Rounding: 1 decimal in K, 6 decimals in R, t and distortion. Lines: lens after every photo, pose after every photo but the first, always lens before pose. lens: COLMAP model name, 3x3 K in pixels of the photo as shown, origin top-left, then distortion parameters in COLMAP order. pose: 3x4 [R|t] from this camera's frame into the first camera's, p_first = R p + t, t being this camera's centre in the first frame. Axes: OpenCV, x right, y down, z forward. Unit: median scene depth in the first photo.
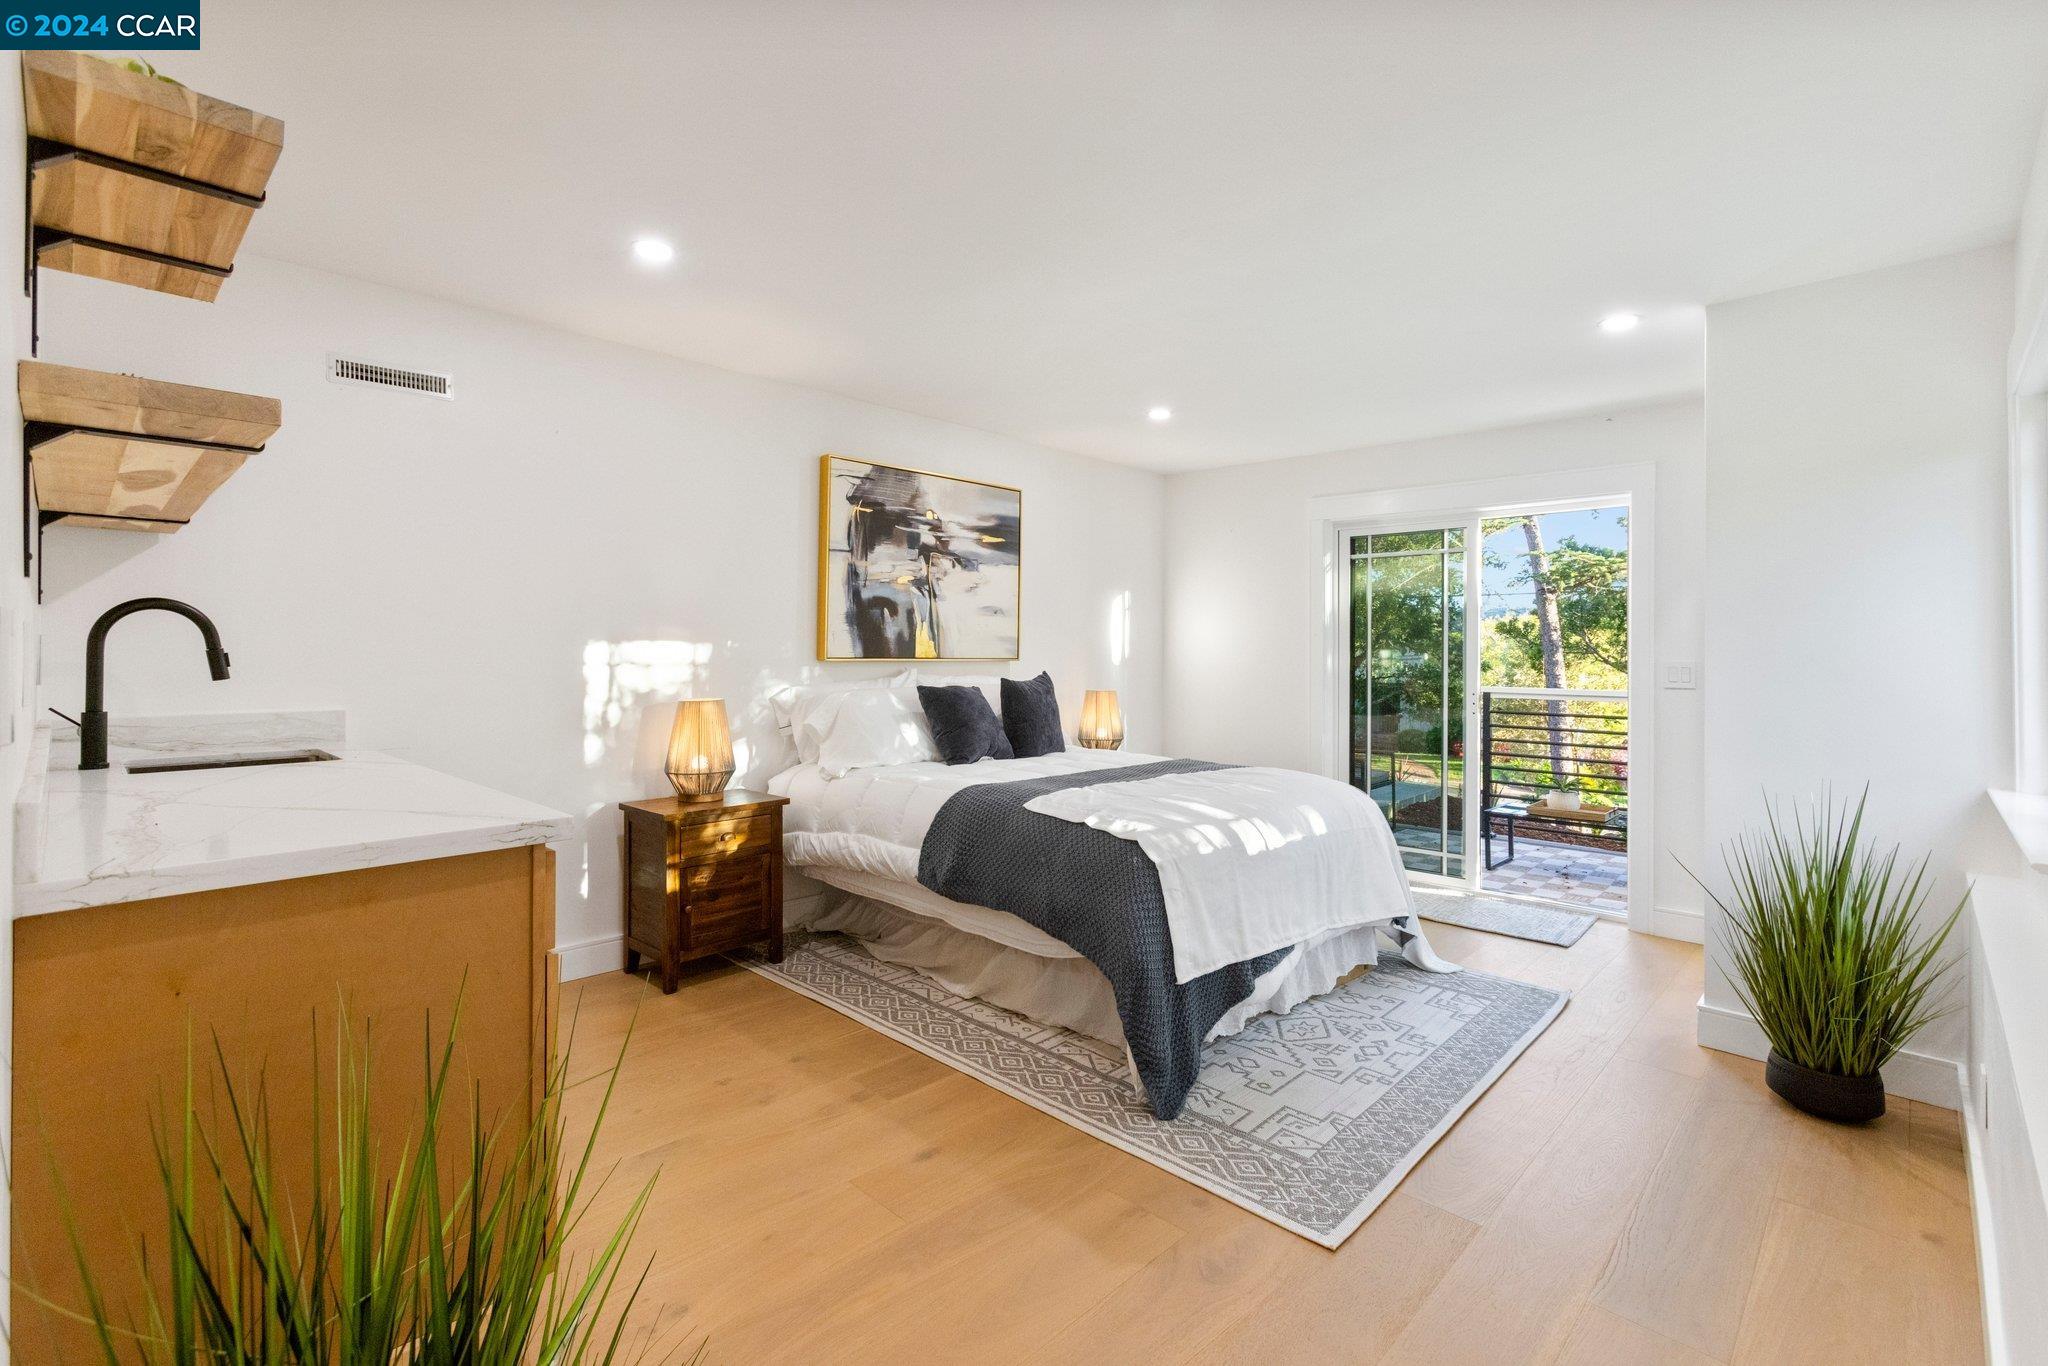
lens RADIAL K [[905.4, 0, 1047.7], [0, 905.4, 644.9], [0, 0, 1]] dist [0.002128, 0.000342]
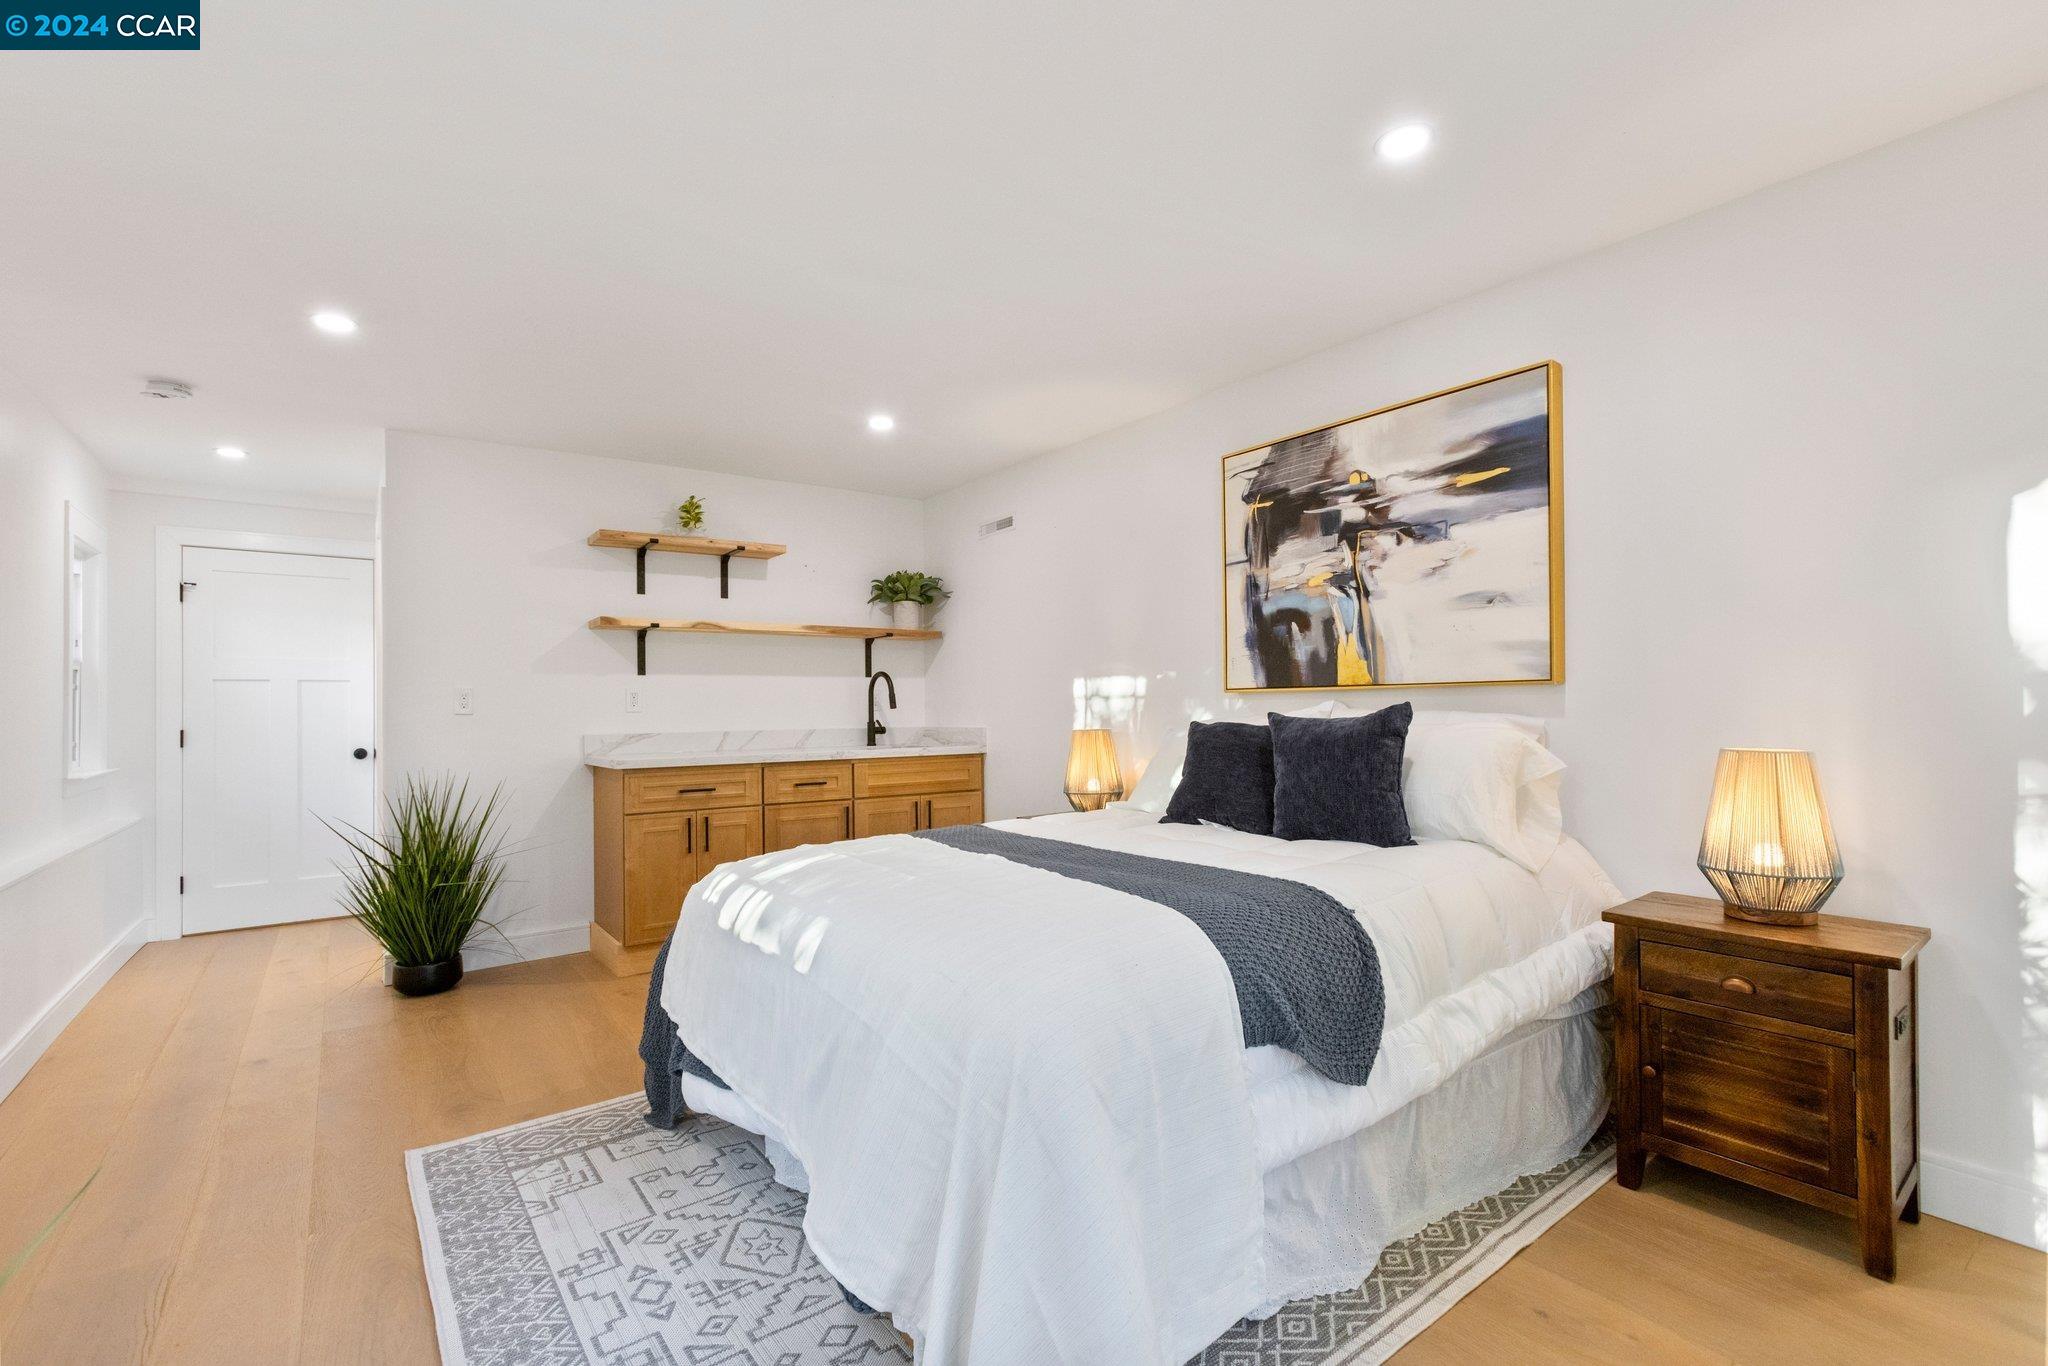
lens RADIAL K [[905.4, 0, 1026.7], [0, 905.4, 701.1], [0, 0, 1]] dist [0.002128, 0.000342]
pose [[-0.158897, -0.003980, -0.987287, 0.613290], [0.023556, 0.999692, -0.007821, 0.027096], [0.987014, -0.024499, -0.158755, 0.887259]]
